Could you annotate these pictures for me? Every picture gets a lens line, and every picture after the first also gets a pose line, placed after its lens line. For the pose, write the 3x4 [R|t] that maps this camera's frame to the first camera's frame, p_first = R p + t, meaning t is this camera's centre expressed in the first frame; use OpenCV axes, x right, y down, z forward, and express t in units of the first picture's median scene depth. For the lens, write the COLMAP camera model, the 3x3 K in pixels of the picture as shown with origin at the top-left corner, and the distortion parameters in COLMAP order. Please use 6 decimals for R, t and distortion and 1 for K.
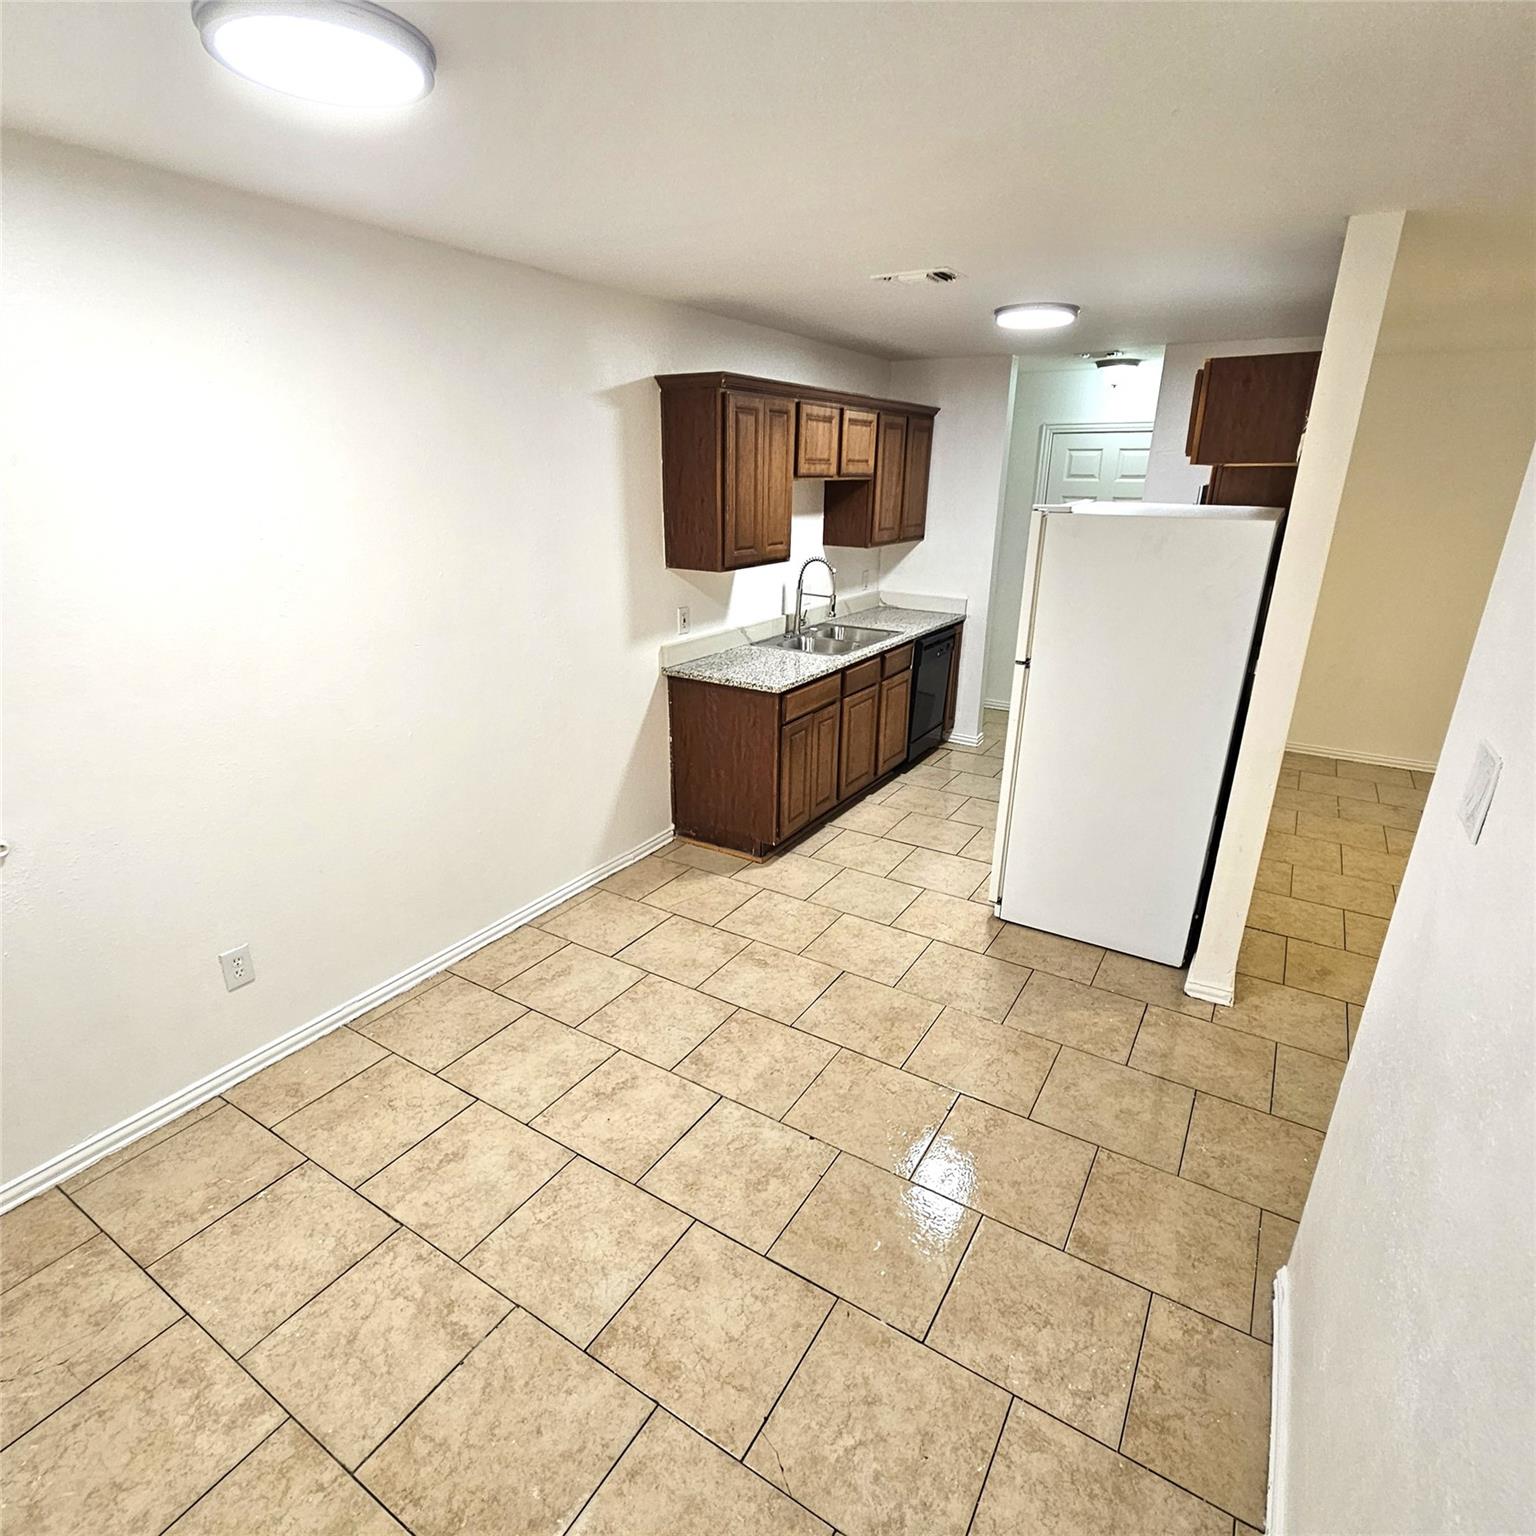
lens RADIAL K [[843.0, 0, 770.2], [0, 843.0, 777.9], [0, 0, 1]] dist [0.000368, 0.000172]
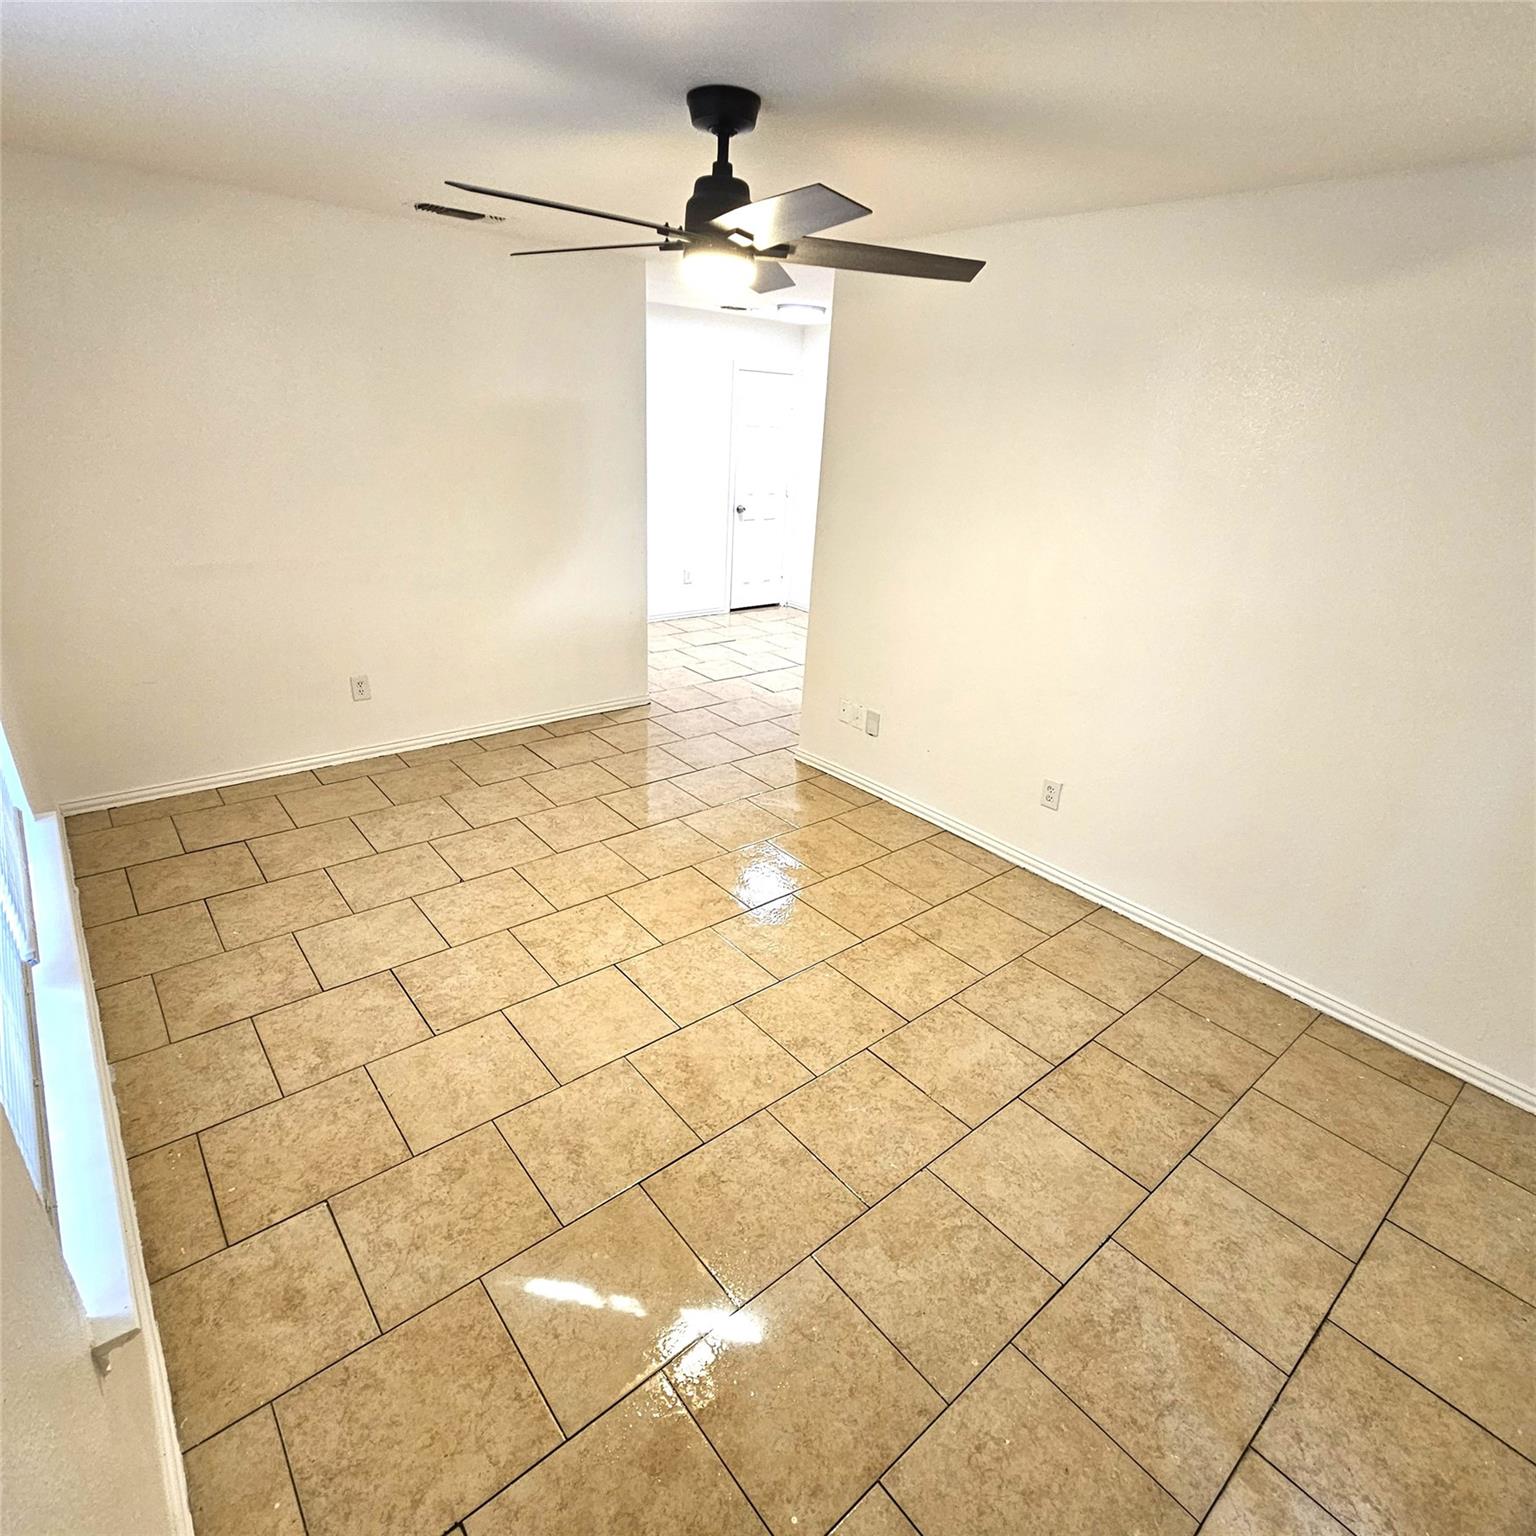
lens RADIAL K [[843.0, 0, 770.2], [0, 843.0, 777.9], [0, 0, 1]] dist [0.000368, 0.000172]
pose [[-0.312876, 0.357098, -0.880108, 1.971846], [-0.382009, 0.801065, 0.460830, -0.404403], [0.869585, 0.480392, -0.114219, 1.175660]]
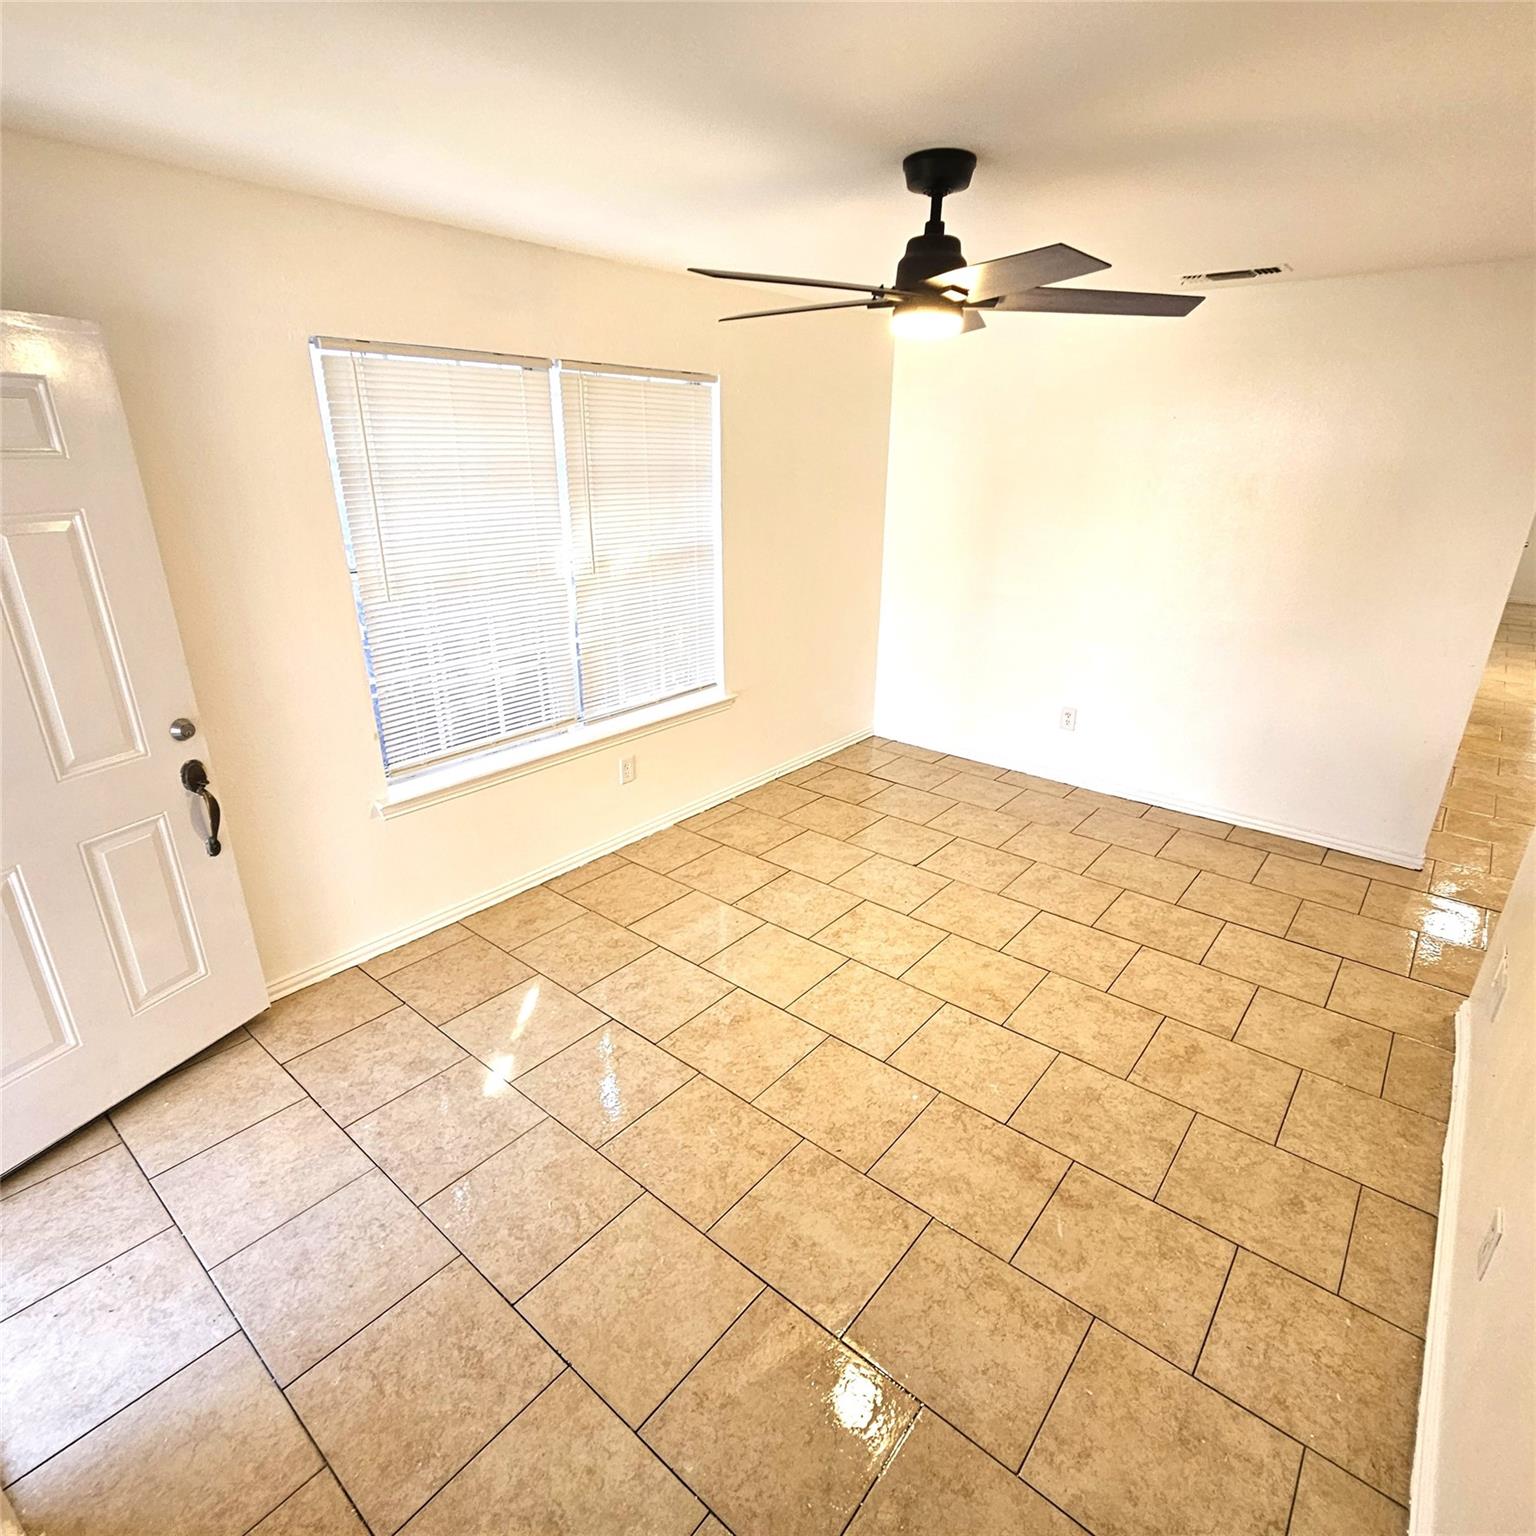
lens RADIAL K [[843.0, 0, 770.2], [0, 843.0, 777.9], [0, 0, 1]] dist [0.000368, 0.000172]
pose [[-0.990247, -0.065434, 0.123002, 1.235031], [0.033141, 0.746880, 0.664132, -0.595034], [-0.135325, 0.661731, -0.737427, 1.658064]]
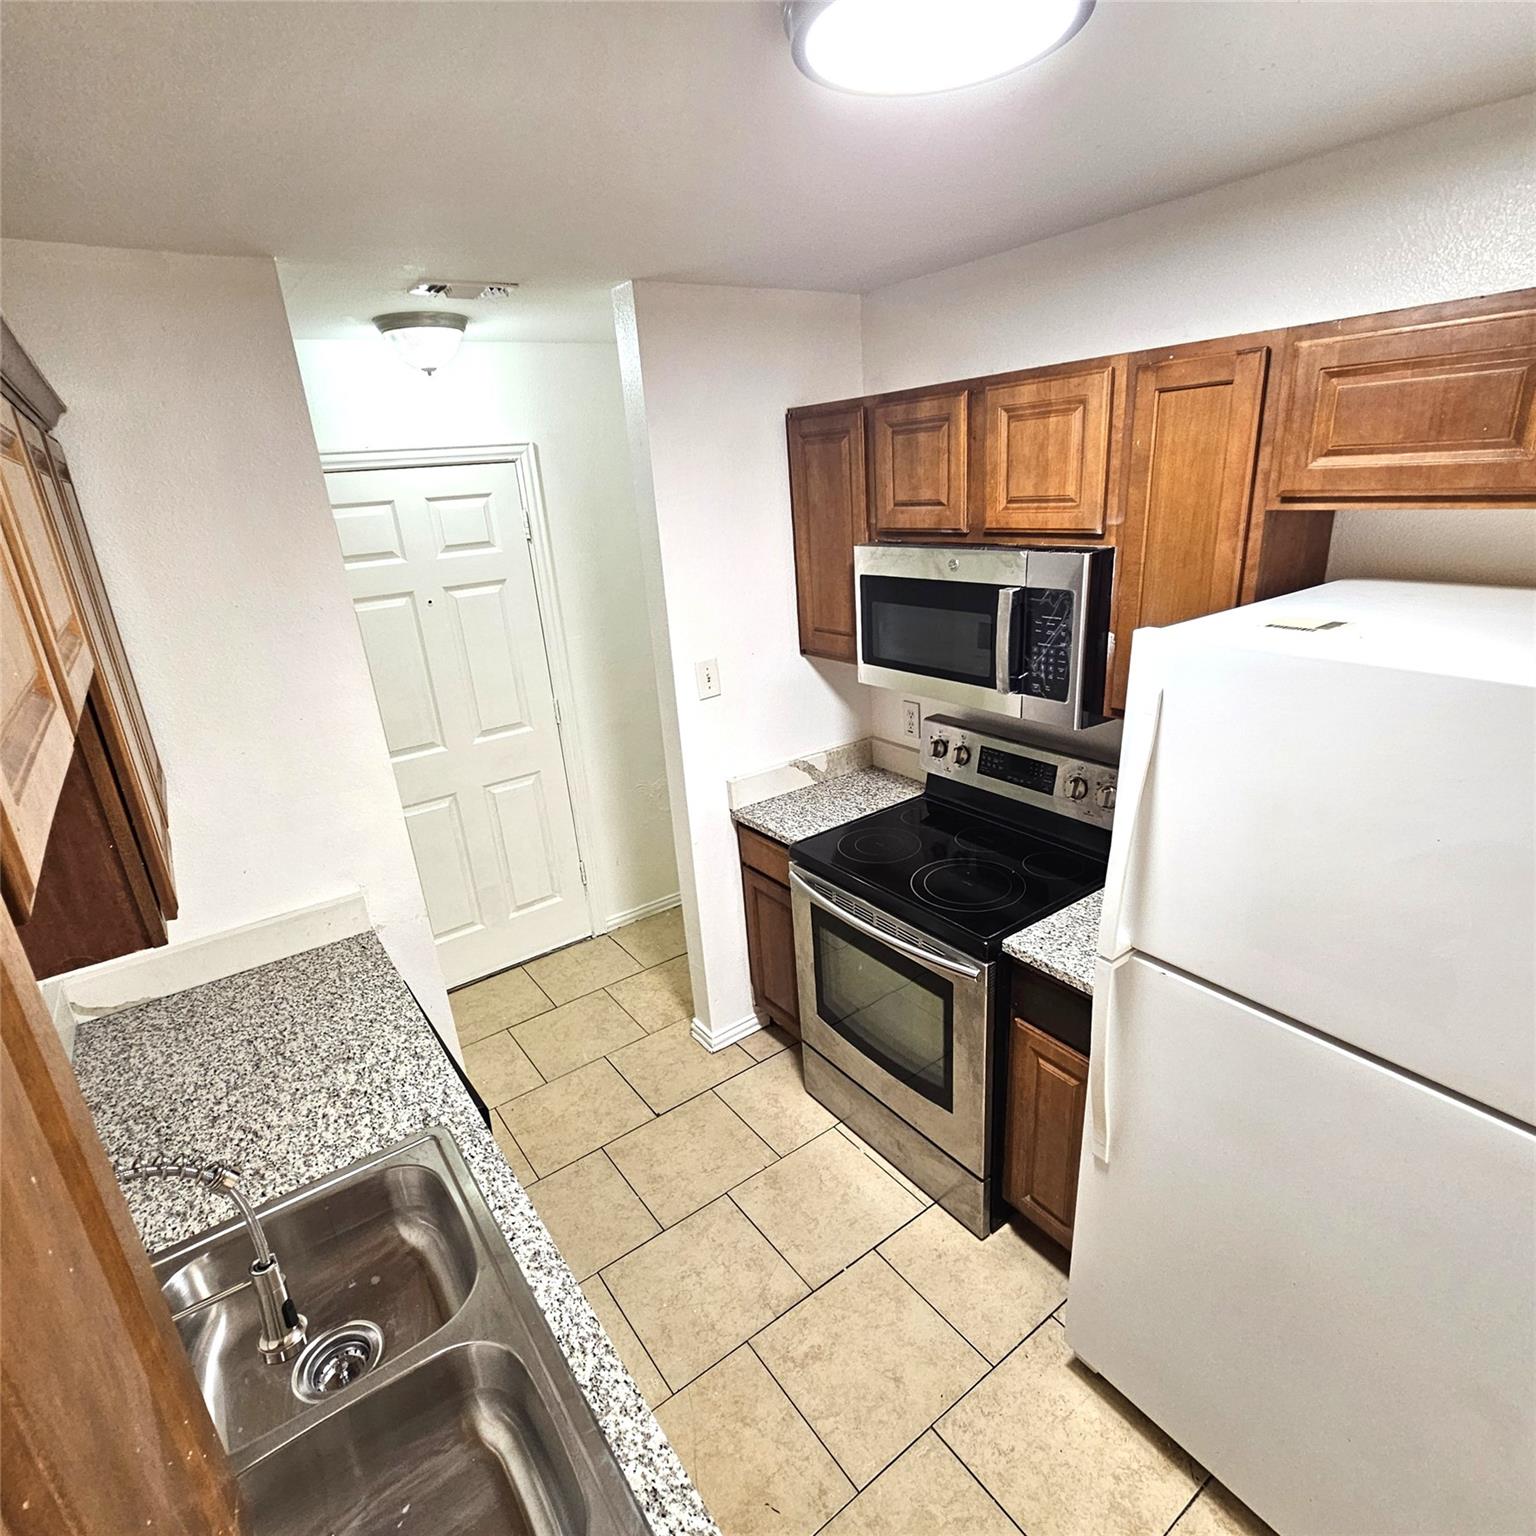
lens RADIAL K [[843.0, 0, 770.2], [0, 843.0, 777.9], [0, 0, 1]] dist [0.000368, 0.000172]
pose [[0.386921, -0.345878, 0.854786, -0.018982], [0.382868, 0.903565, 0.192310, -0.493497], [-0.838871, 0.252861, 0.482034, 1.198413]]
